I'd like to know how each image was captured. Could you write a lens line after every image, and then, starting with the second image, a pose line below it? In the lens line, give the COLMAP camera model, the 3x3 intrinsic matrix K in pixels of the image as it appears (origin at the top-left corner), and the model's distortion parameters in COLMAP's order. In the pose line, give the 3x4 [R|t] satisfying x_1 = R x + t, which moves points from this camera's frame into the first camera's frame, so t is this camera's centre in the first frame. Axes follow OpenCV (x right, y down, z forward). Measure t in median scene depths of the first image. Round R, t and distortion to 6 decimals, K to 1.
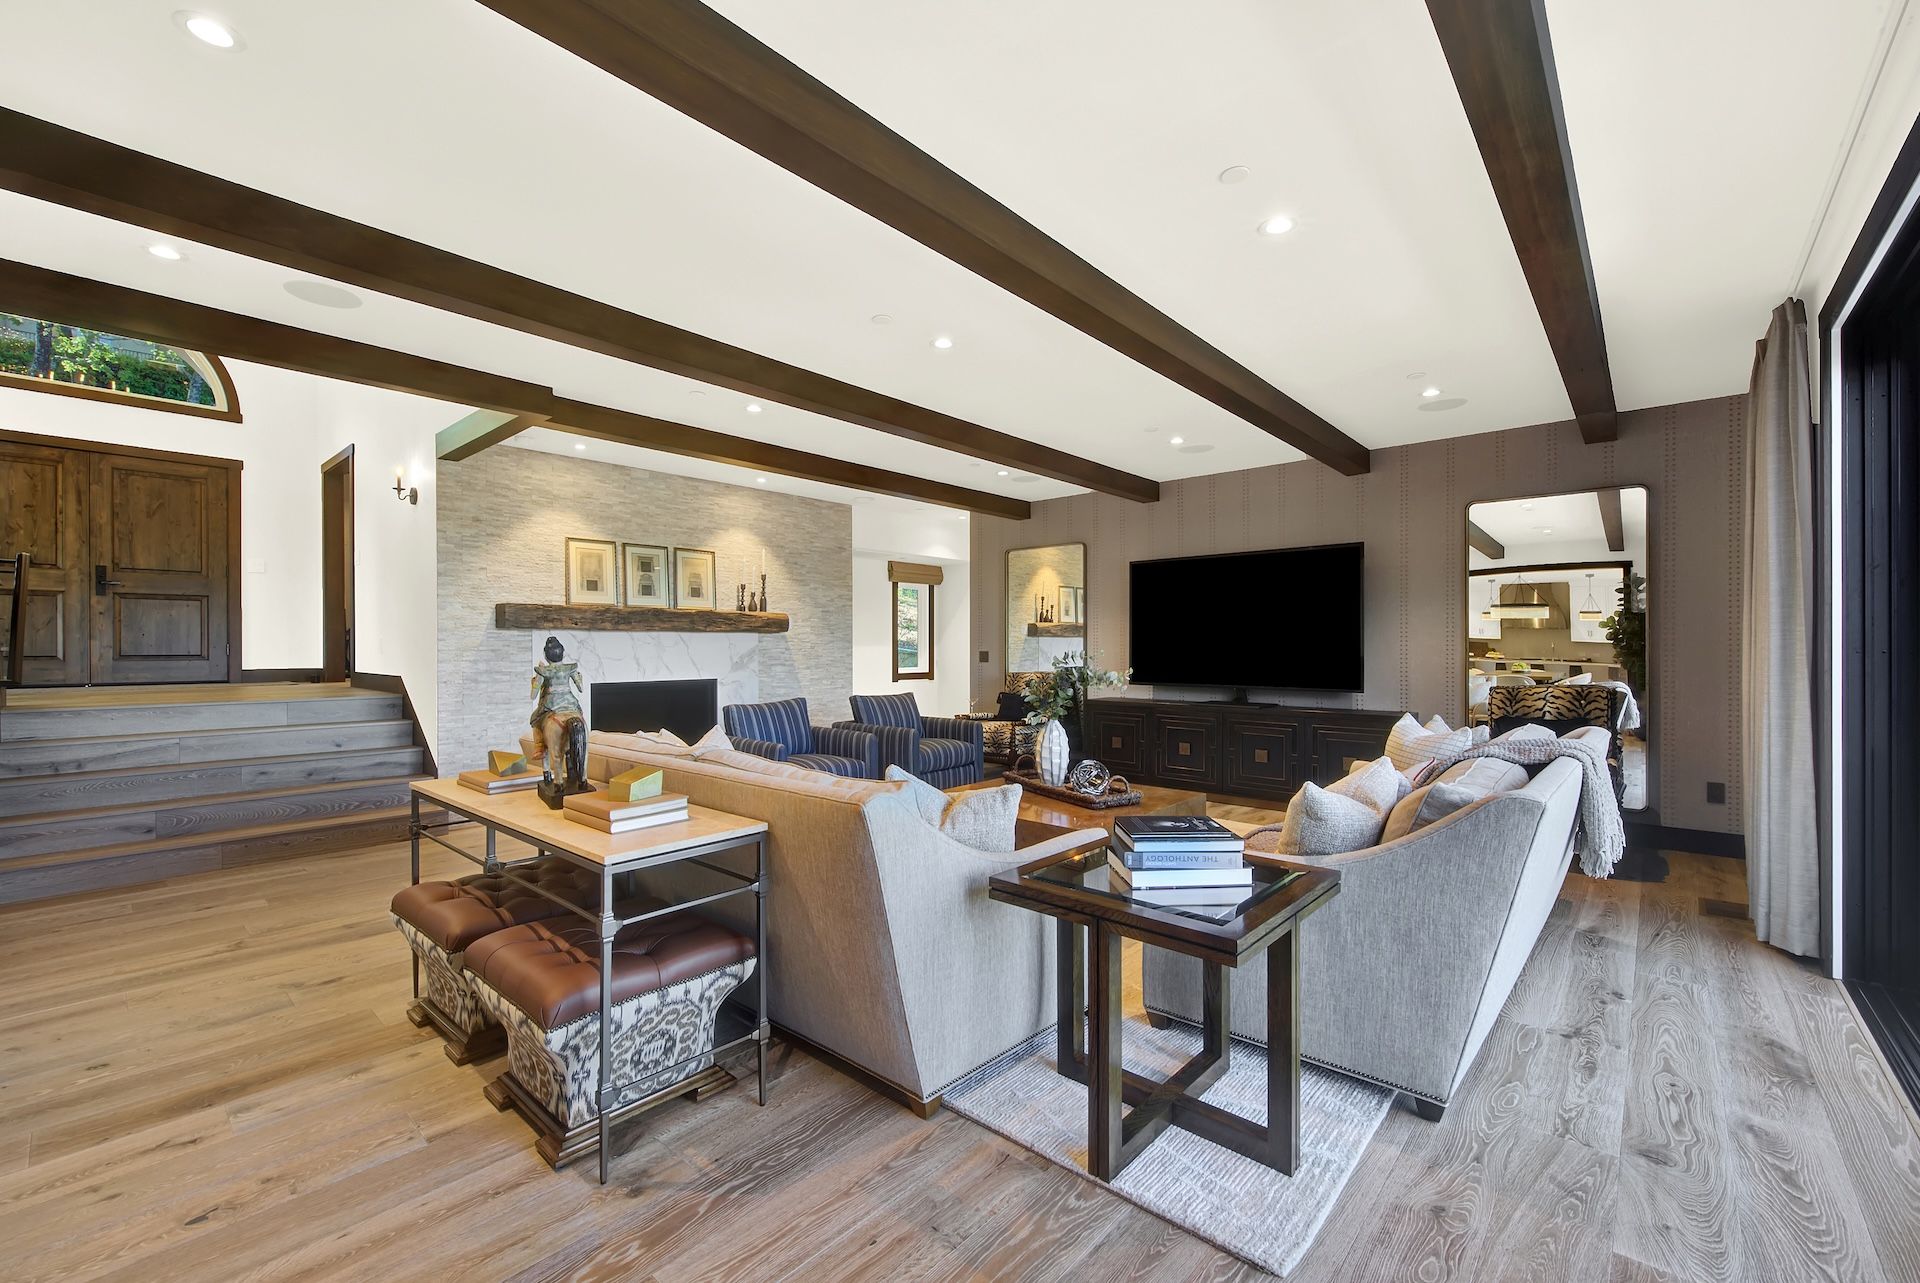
lens RADIAL K [[785.1, 0, 948.5], [0, 785.1, 648.5], [0, 0, 1]] dist [-0.000606, -0.000669]
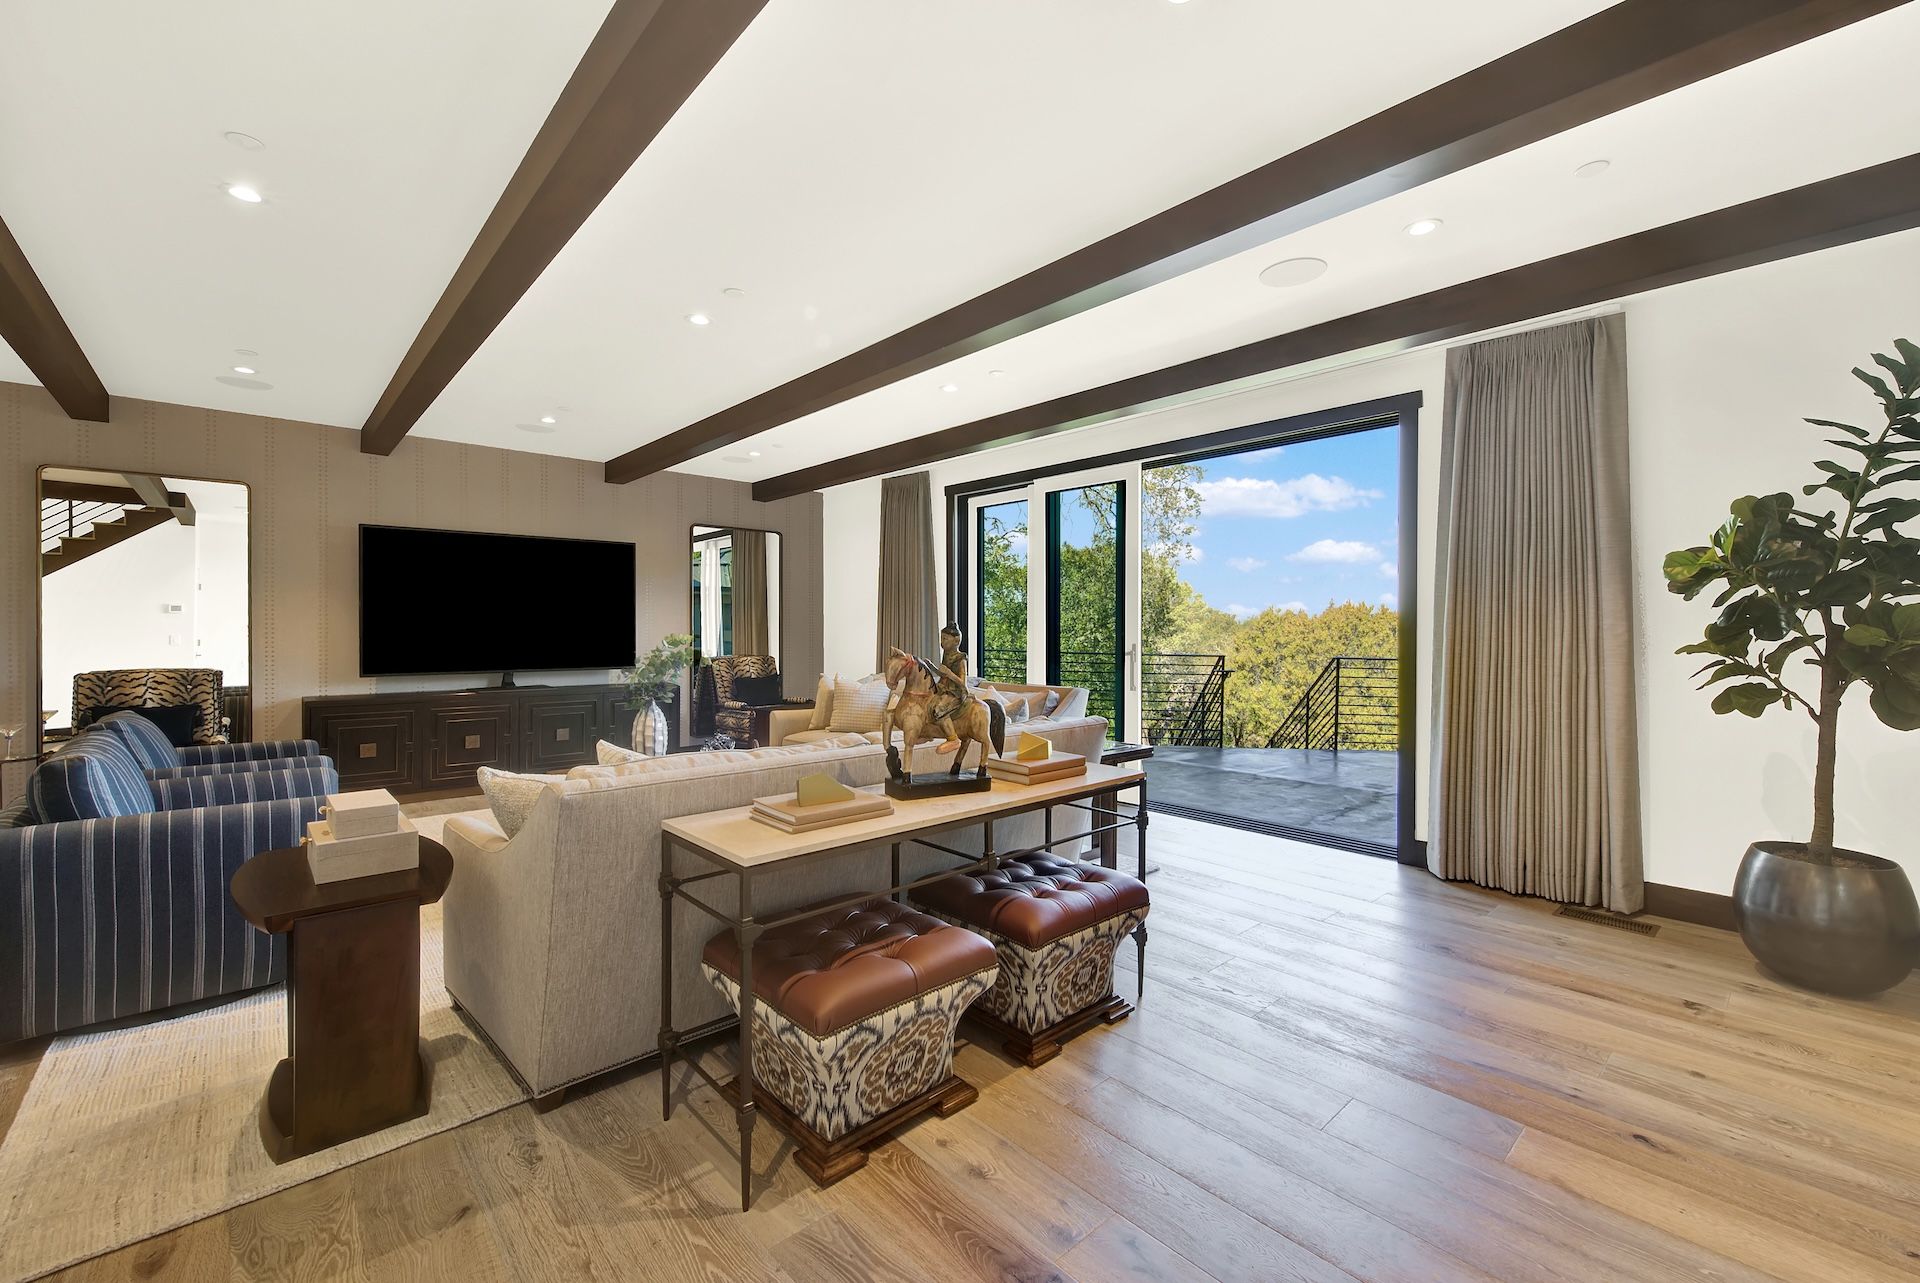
lens RADIAL K [[795.1, 0, 957.3], [0, 795.1, 631.6], [0, 0, 1]] dist [-0.000326, -0.000307]
pose [[0.103082, -0.004702, 0.994662, -0.540722], [0.004478, 0.999981, 0.004264, -0.001105], [-0.994663, 0.004014, 0.103101, 0.329957]]
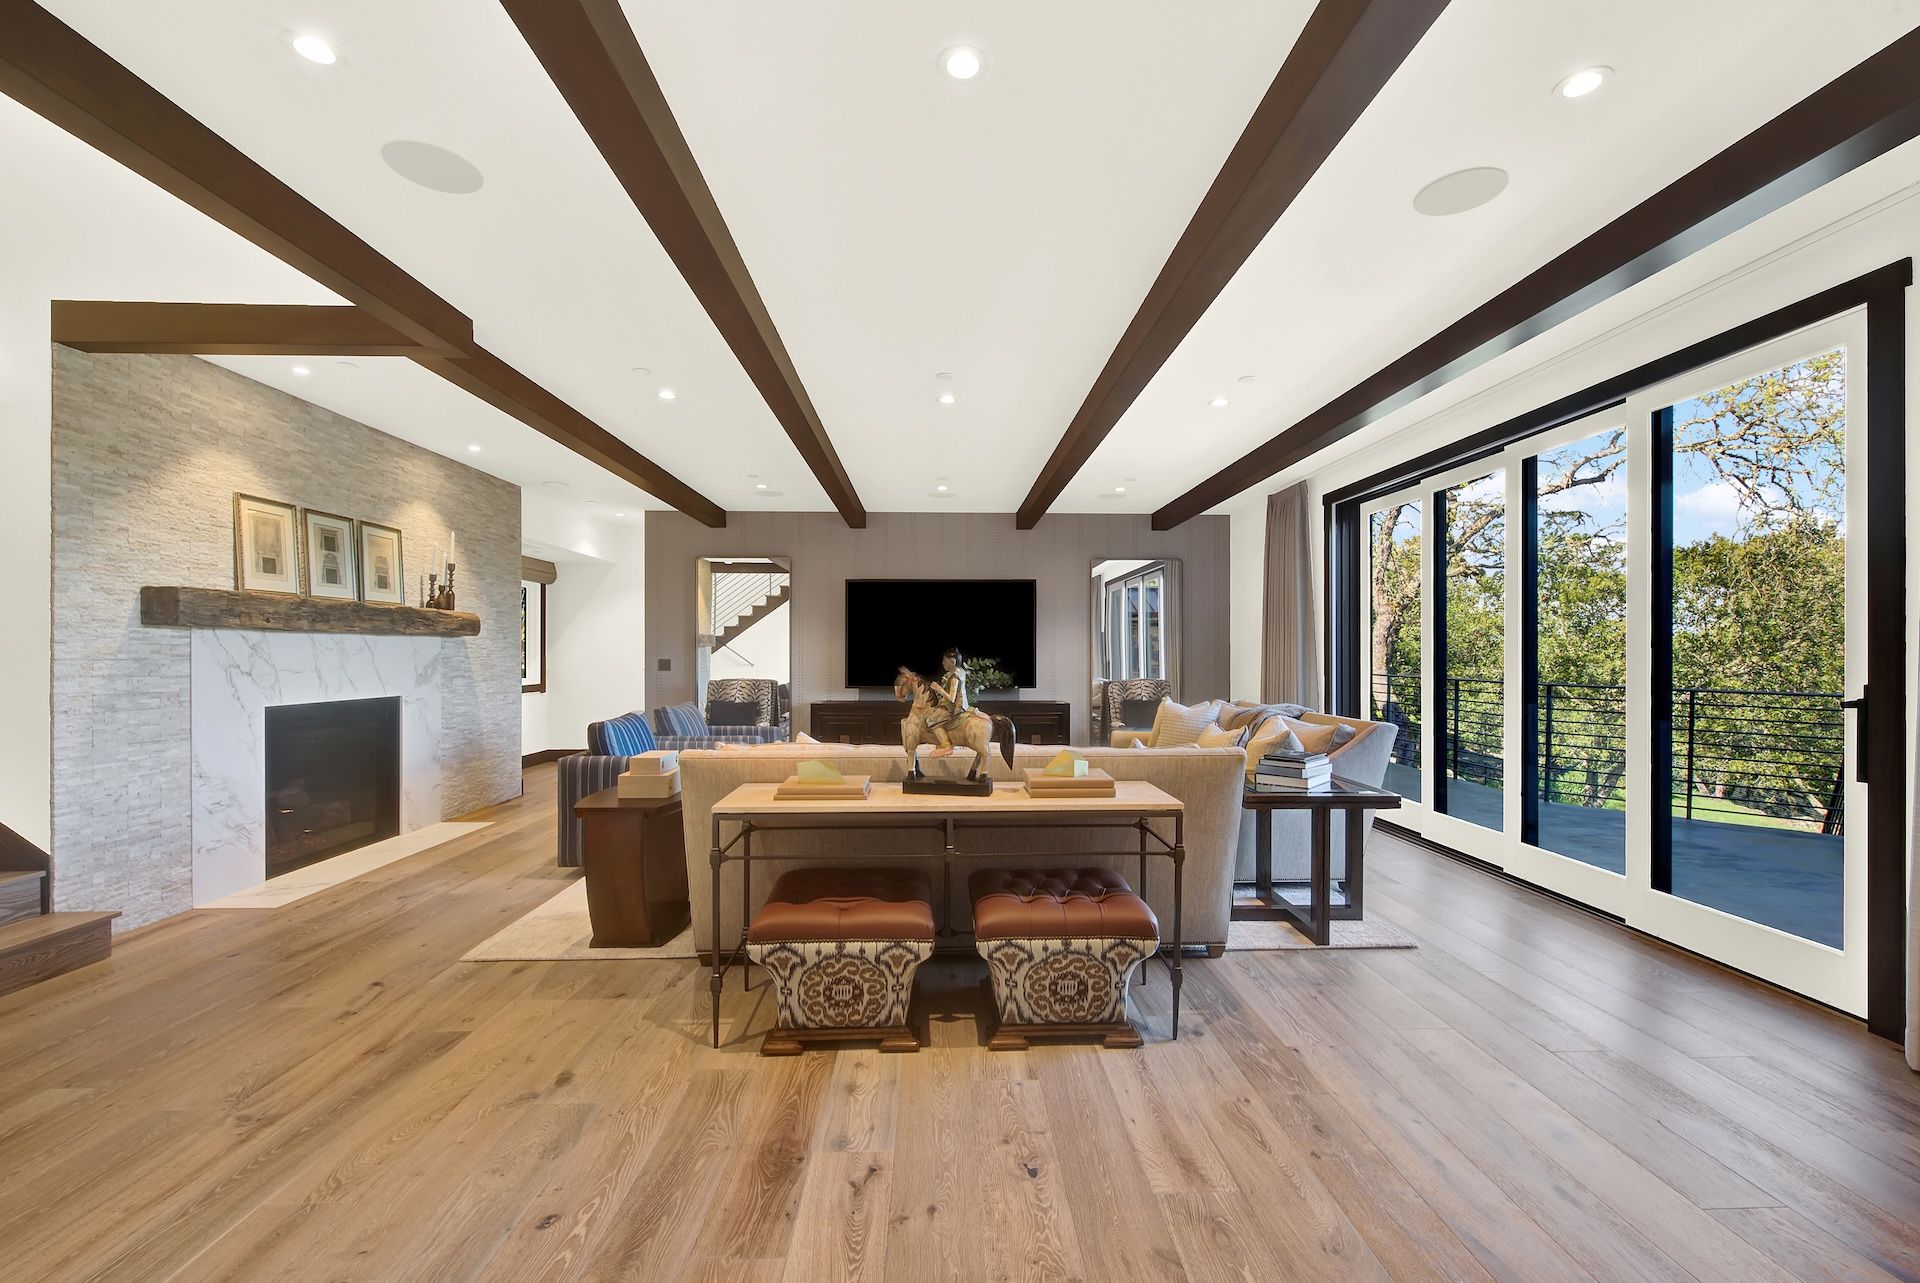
lens RADIAL K [[801.6, 0, 951.4], [0, 801.6, 653.5], [0, 0, 1]] dist [-0.001601, -0.001117]
pose [[0.726400, -0.000076, 0.687273, -0.471453], [0.003395, 0.999988, -0.003477, 0.001821], [-0.687264, 0.004858, 0.726391, 0.068034]]
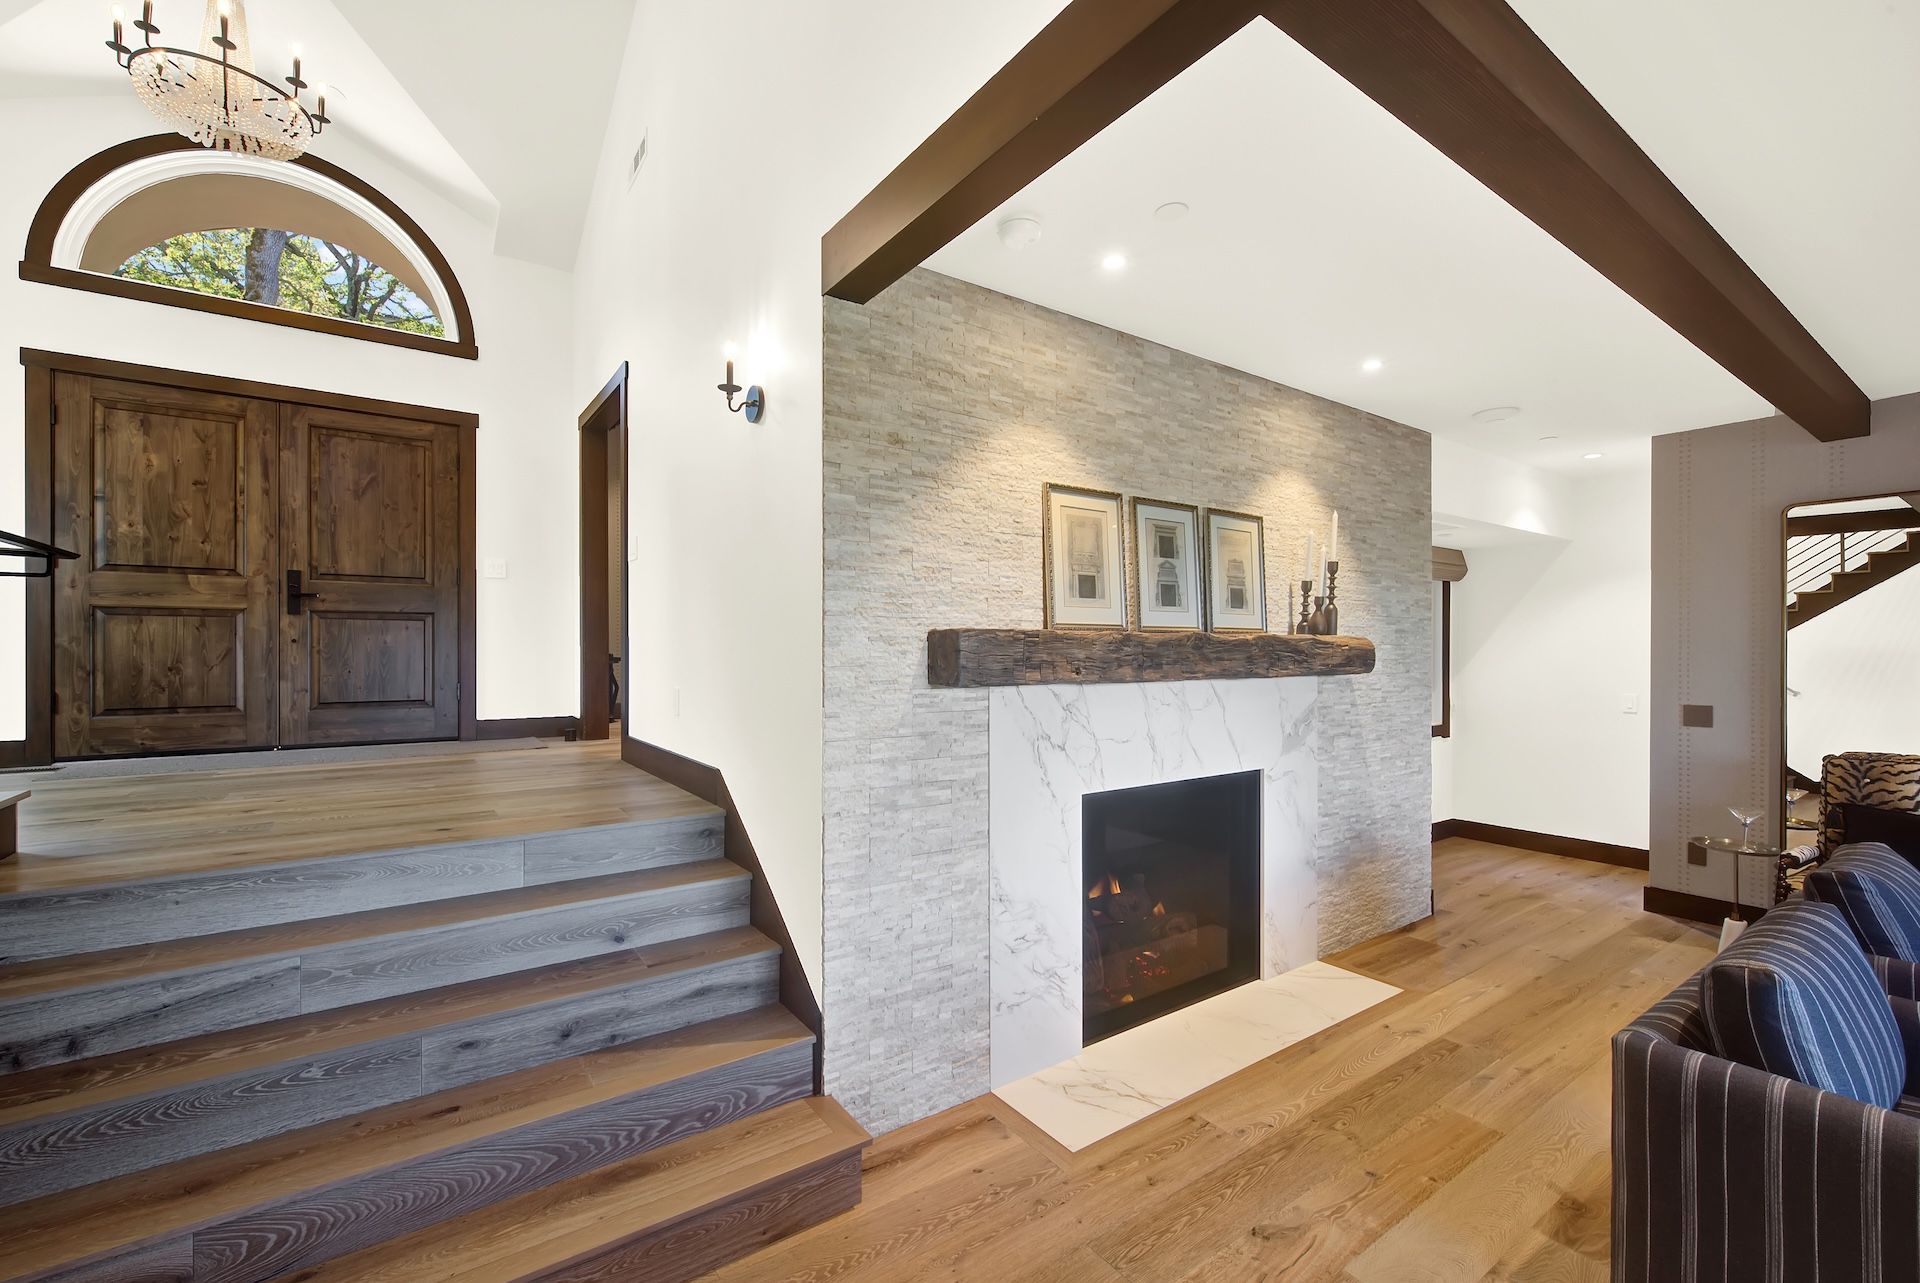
lens RADIAL K [[795.4, 0, 953.9], [0, 795.4, 651.2], [0, 0, 1]] dist [0.002188, -0.000408]
pose [[0.975118, 0.001138, -0.221684, -0.400169], [-0.001748, 0.999995, -0.002555, -0.037829], [0.221680, 0.002879, 0.975115, 0.487396]]
